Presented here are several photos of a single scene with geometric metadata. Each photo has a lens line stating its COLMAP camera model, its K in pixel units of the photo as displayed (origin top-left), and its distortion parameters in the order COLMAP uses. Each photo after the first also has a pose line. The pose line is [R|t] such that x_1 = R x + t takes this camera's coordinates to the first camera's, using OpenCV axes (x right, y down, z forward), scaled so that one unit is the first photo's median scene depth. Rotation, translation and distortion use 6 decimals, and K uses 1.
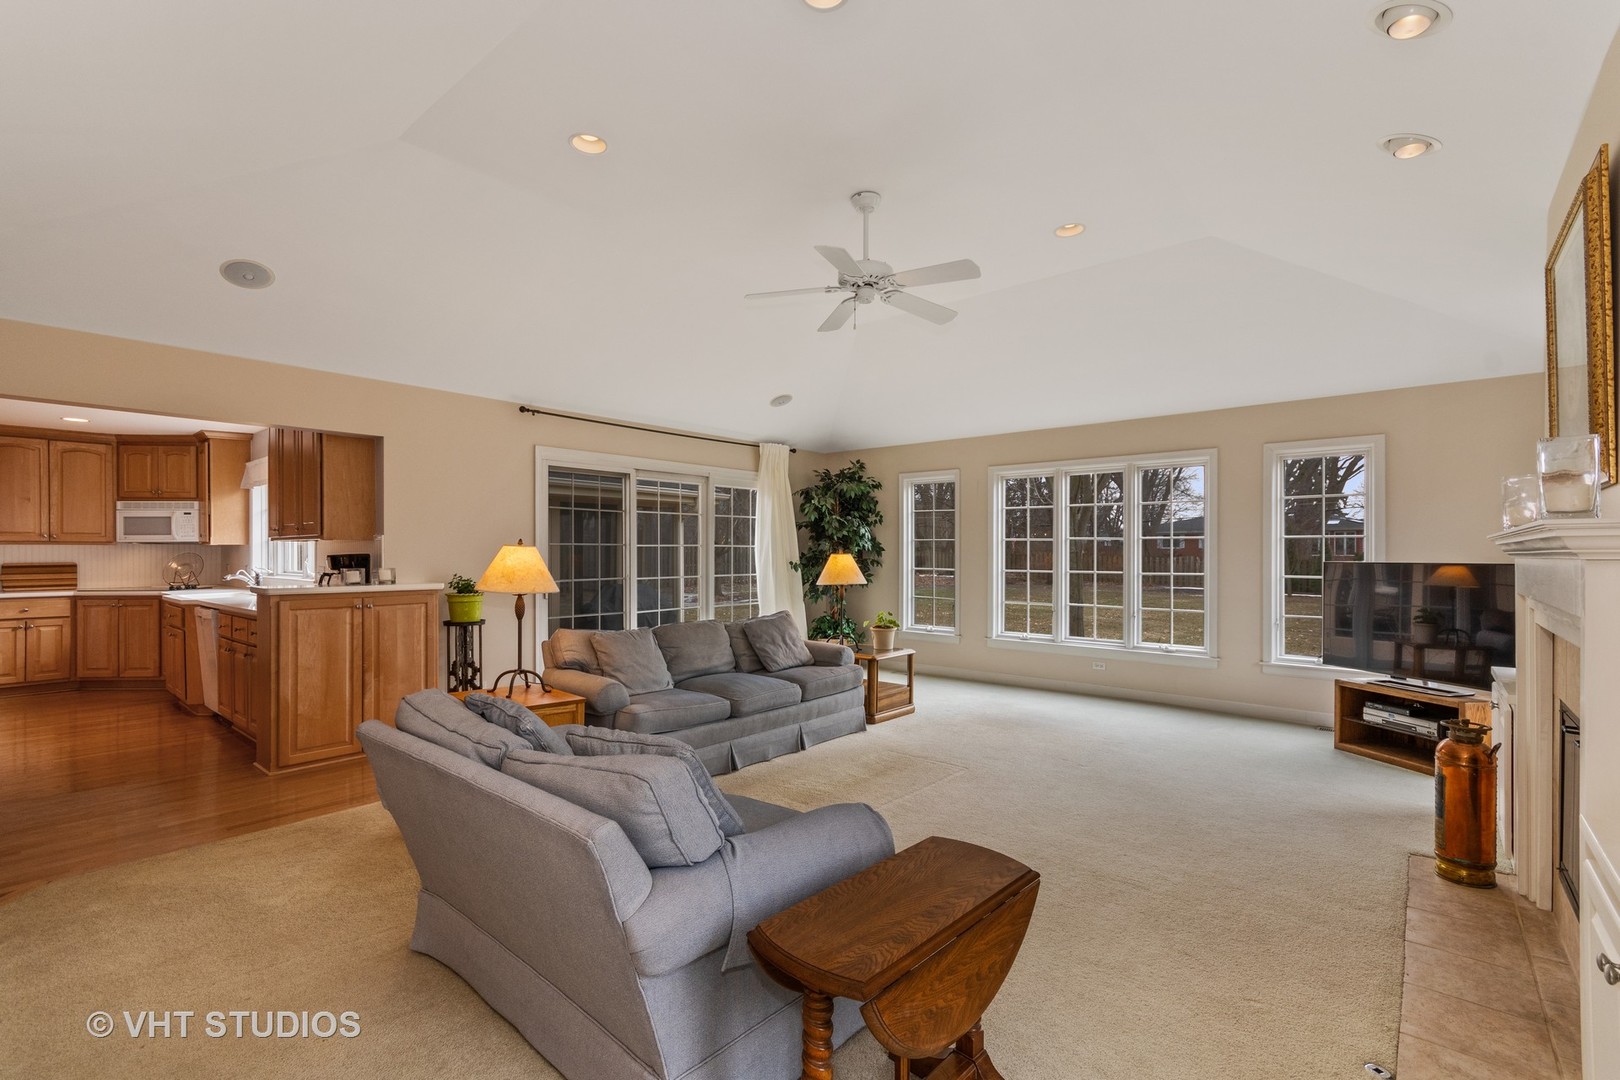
lens RADIAL K [[709.5, 0, 814.7], [0, 709.5, 545.7], [0, 0, 1]] dist [0.002466, -0.003824]
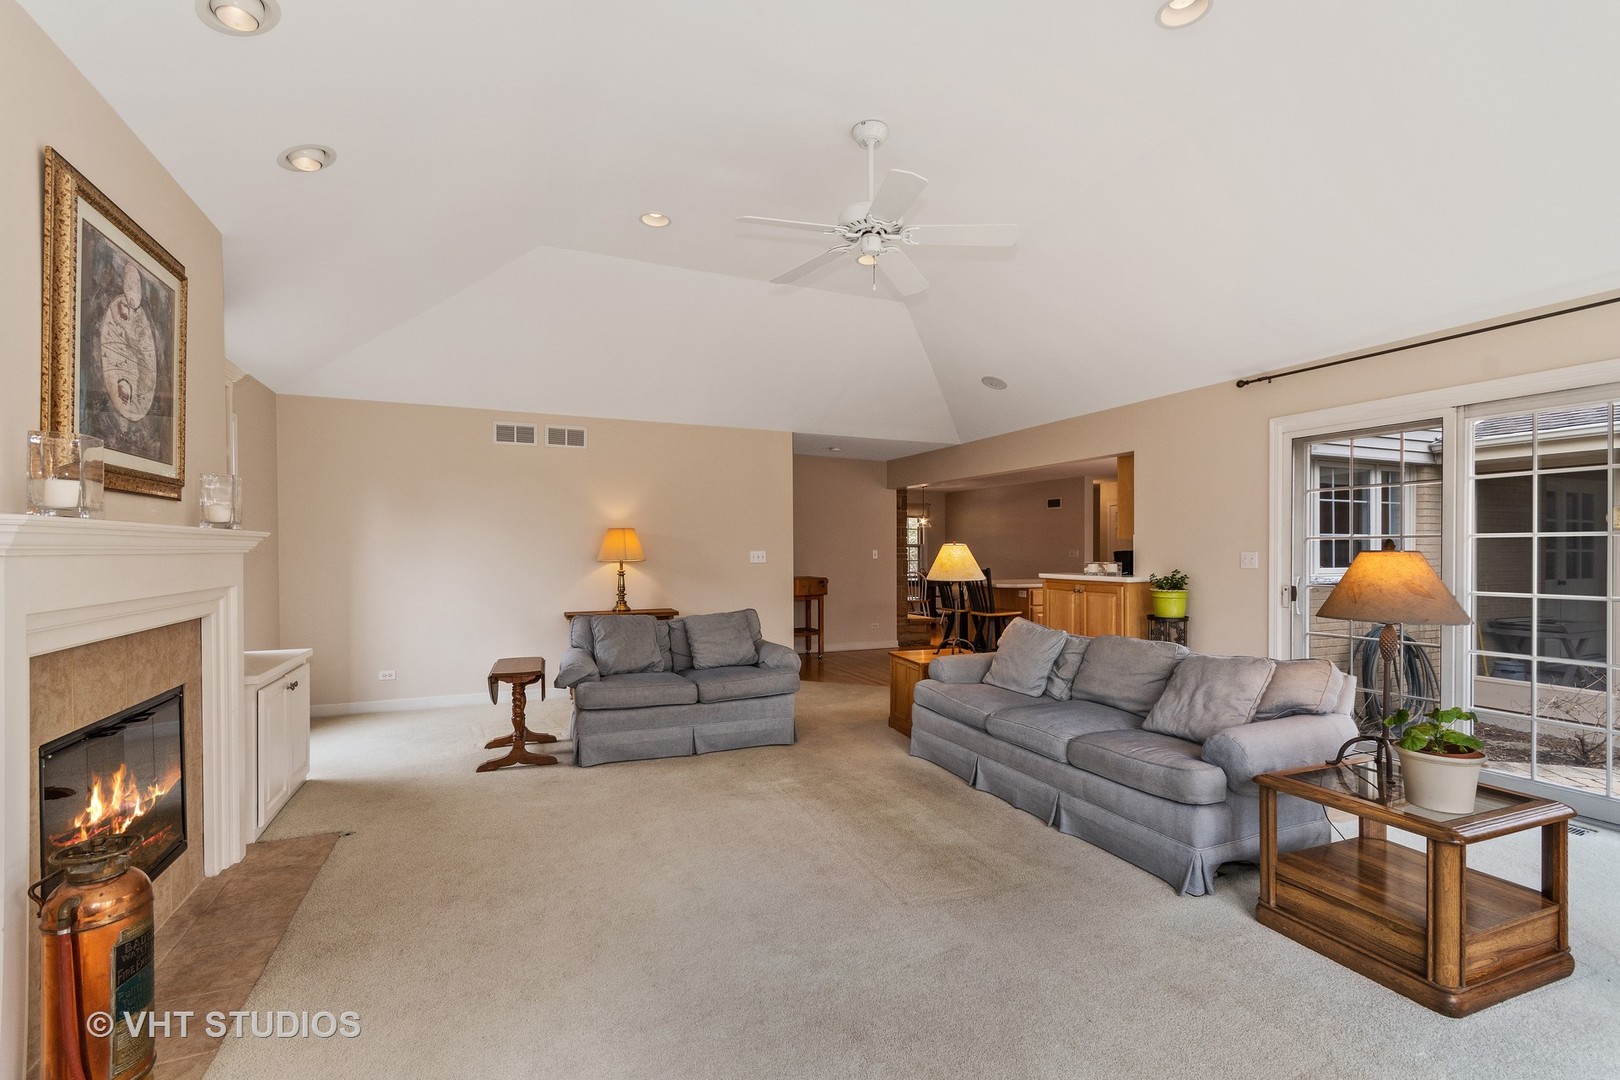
lens RADIAL K [[746.9, 0, 810.9], [0, 746.9, 549.3], [0, 0, 1]] dist [0.001109, -0.000149]
pose [[-0.458142, 0.003542, -0.888872, 0.741023], [0.011746, 0.999929, -0.002070, 0.005943], [0.888801, -0.011389, -0.458151, 1.094163]]
